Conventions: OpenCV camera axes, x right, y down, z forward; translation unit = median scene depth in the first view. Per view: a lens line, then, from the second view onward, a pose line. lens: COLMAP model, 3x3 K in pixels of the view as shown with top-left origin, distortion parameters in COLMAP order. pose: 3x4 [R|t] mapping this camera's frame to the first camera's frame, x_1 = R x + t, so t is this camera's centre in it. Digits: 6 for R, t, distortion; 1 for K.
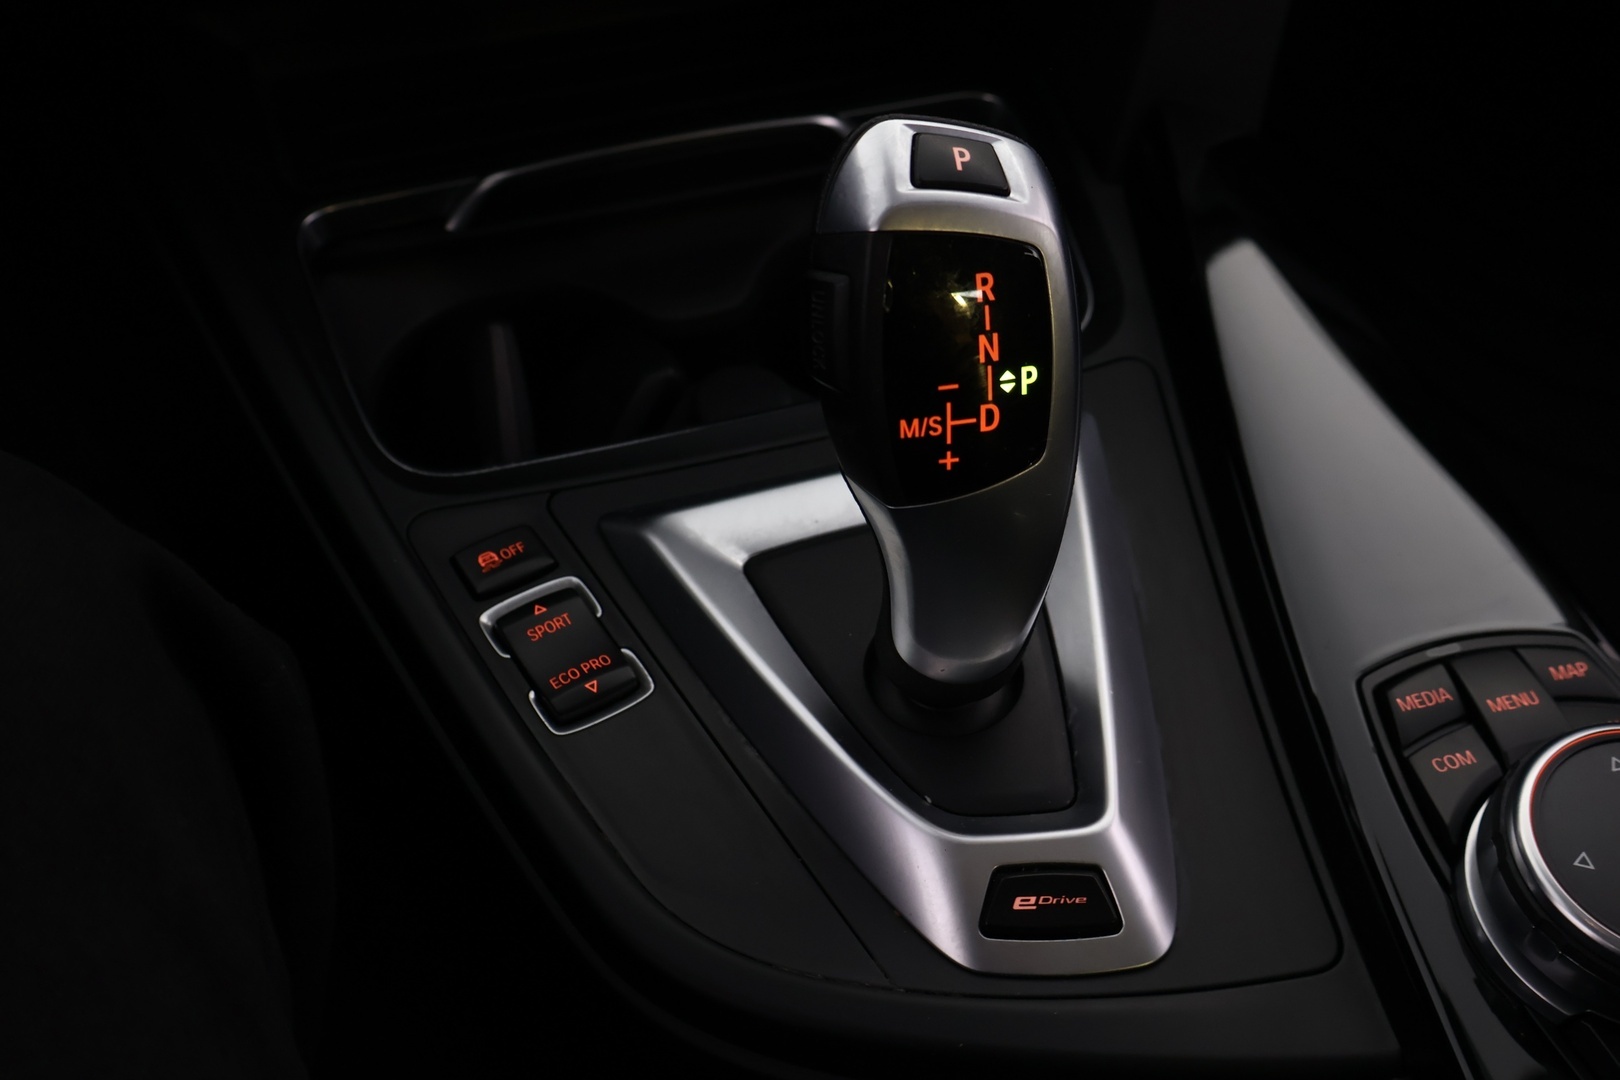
lens RADIAL K [[1813.2, 0, 806.8], [0, 1813.2, 542.3], [0, 0, 1]] dist [0.019443, 0.000000]
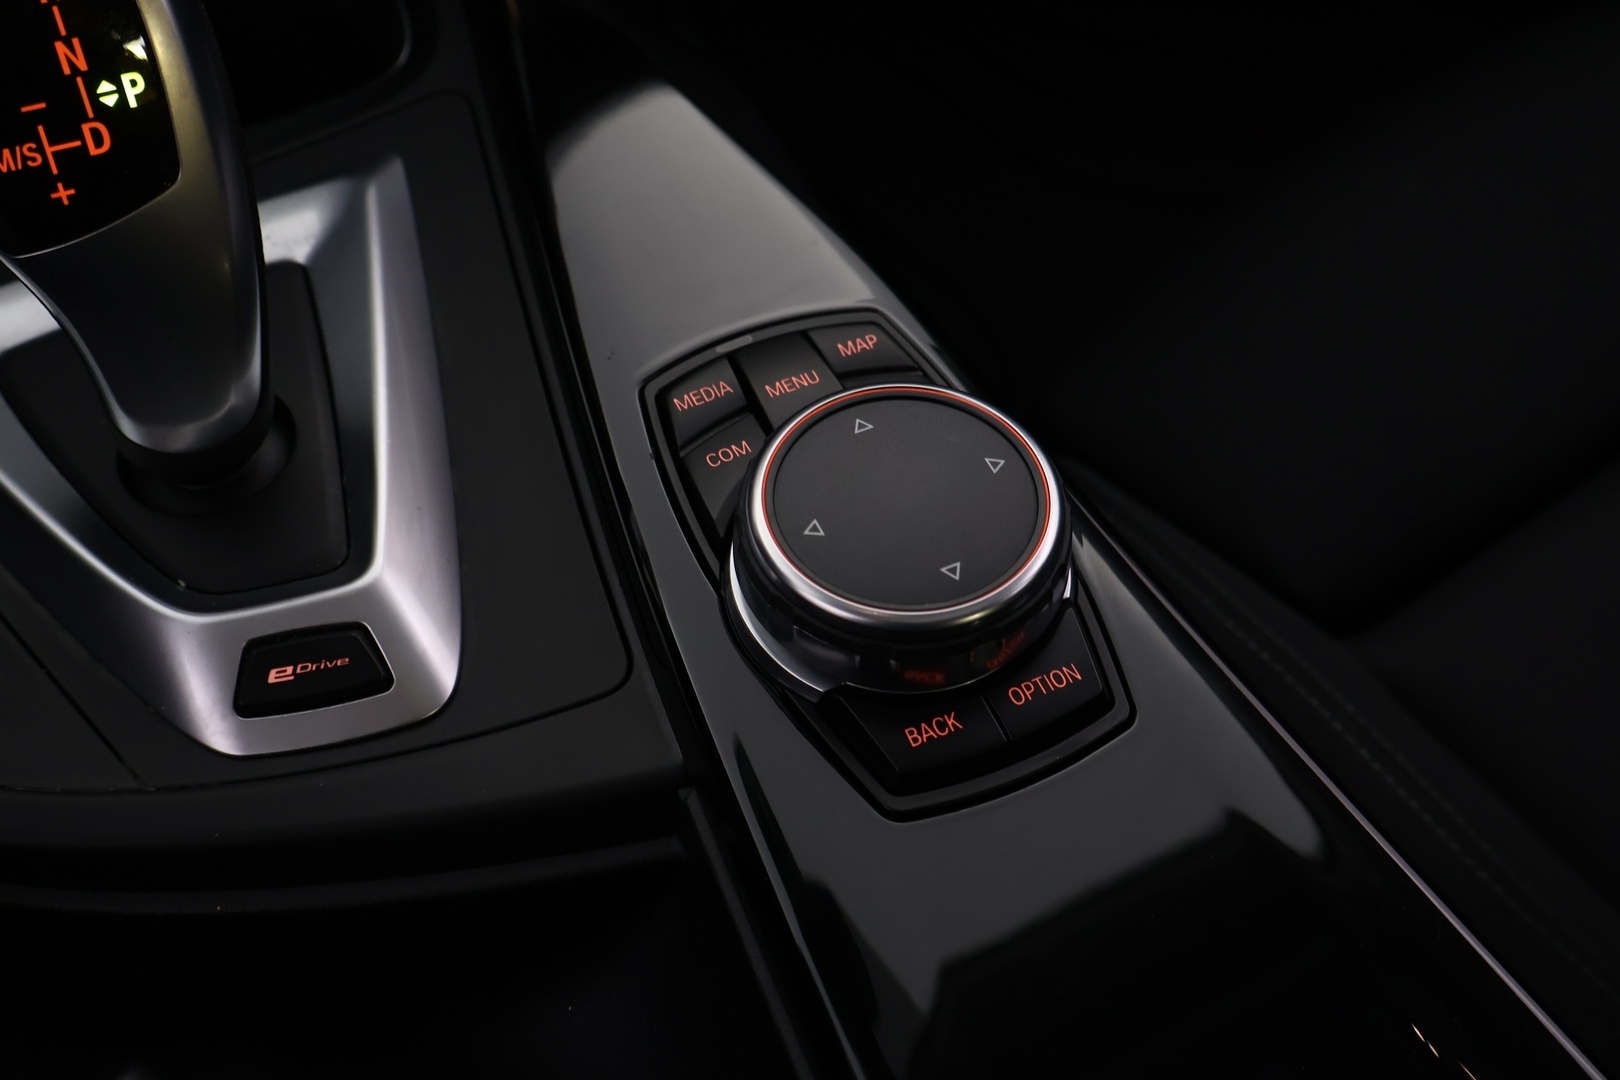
lens RADIAL K [[1813.2, 0, 807.1], [0, 1813.2, 534.4], [0, 0, 1]] dist [0.019443, 0.000000]
pose [[0.982195, -0.152694, 0.109438, 0.291407], [0.143833, 0.985963, 0.084783, 0.089188], [-0.120848, -0.067533, 0.990371, 0.063480]]
